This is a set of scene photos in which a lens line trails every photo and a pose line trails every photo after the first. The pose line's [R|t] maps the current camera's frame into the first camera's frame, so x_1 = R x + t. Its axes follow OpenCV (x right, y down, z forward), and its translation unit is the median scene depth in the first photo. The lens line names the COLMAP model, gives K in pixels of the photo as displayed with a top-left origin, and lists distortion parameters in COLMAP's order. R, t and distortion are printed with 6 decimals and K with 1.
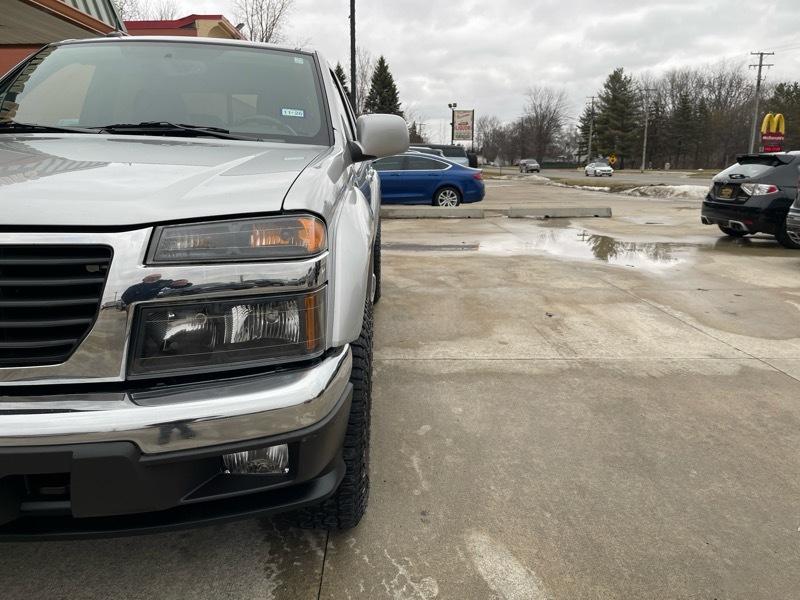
lens RADIAL K [[602.8, 0, 403.6], [0, 602.8, 303.1], [0, 0, 1]] dist [0.072589, -0.092841]
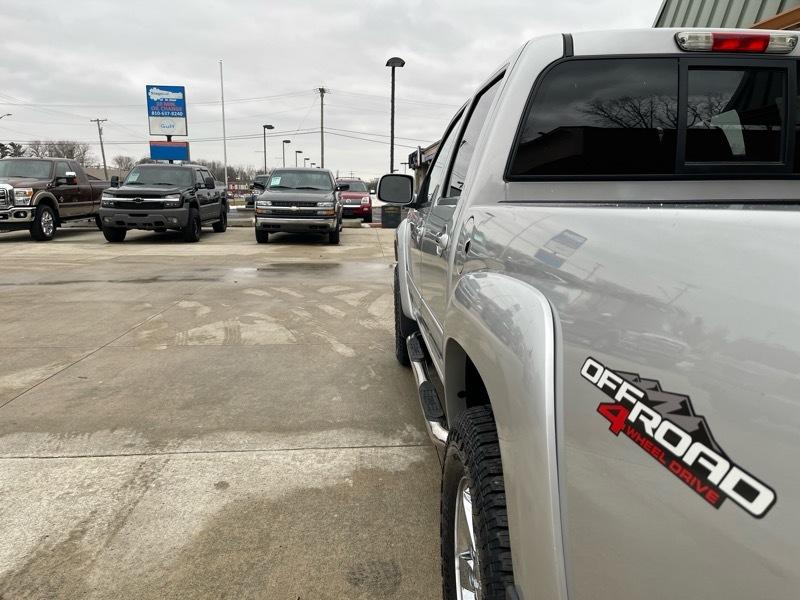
lens RADIAL K [[602.8, 0, 402.5], [0, 602.8, 301.8], [0, 0, 1]] dist [0.072589, -0.092841]
pose [[-0.999438, -0.011238, -0.031577, -0.001671], [-0.022768, 0.919018, 0.393557, -0.117283], [0.024597, 0.394054, -0.918758, 0.476905]]
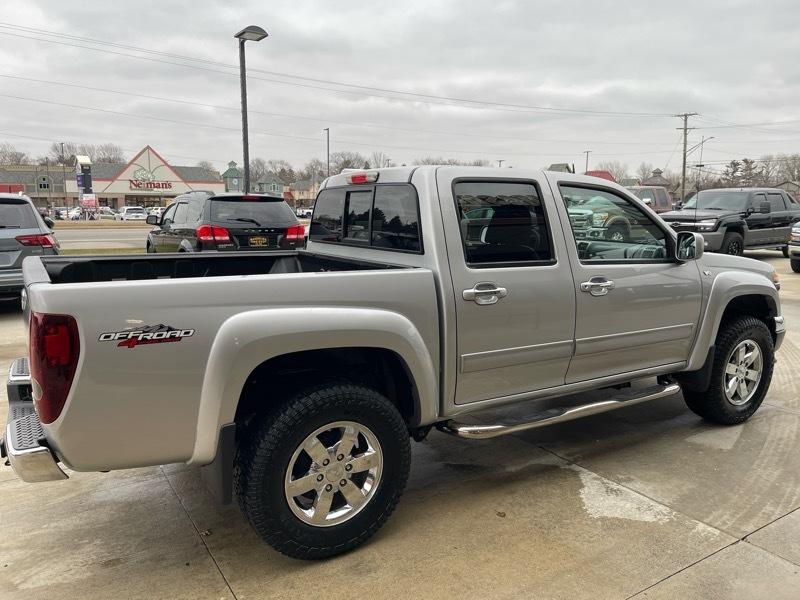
lens RADIAL K [[602.8, 0, 396.2], [0, 602.8, 303.2], [0, 0, 1]] dist [0.072589, -0.092841]
pose [[-0.501779, -0.153698, 0.851231, -0.327062], [0.185254, 0.942158, 0.279318, -0.138474], [-0.844925, 0.297850, -0.444282, 0.452067]]
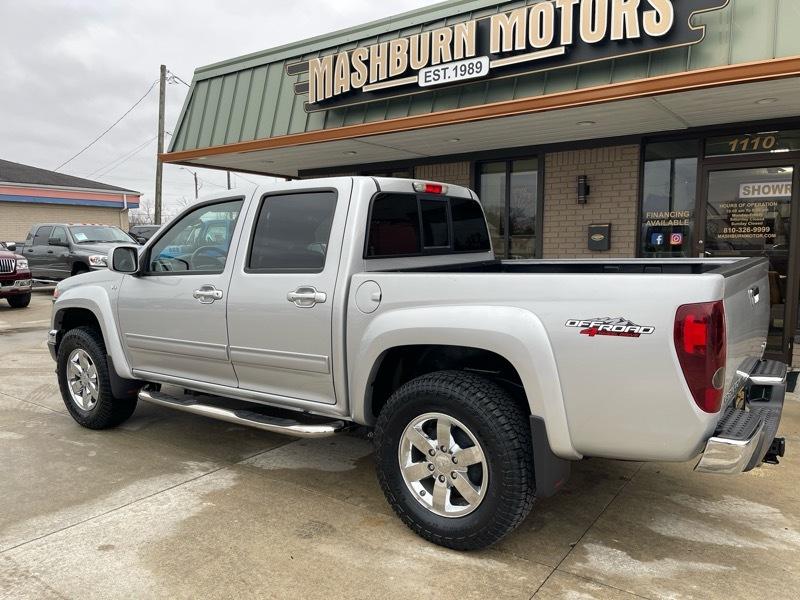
lens RADIAL K [[602.8, 0, 407.2], [0, 602.8, 301.2], [0, 0, 1]] dist [0.072589, -0.092841]
pose [[-0.608725, 0.073284, -0.789990, 0.150888], [-0.174154, 0.959097, 0.223165, -0.128973], [0.774031, 0.273426, -0.571064, 0.493689]]
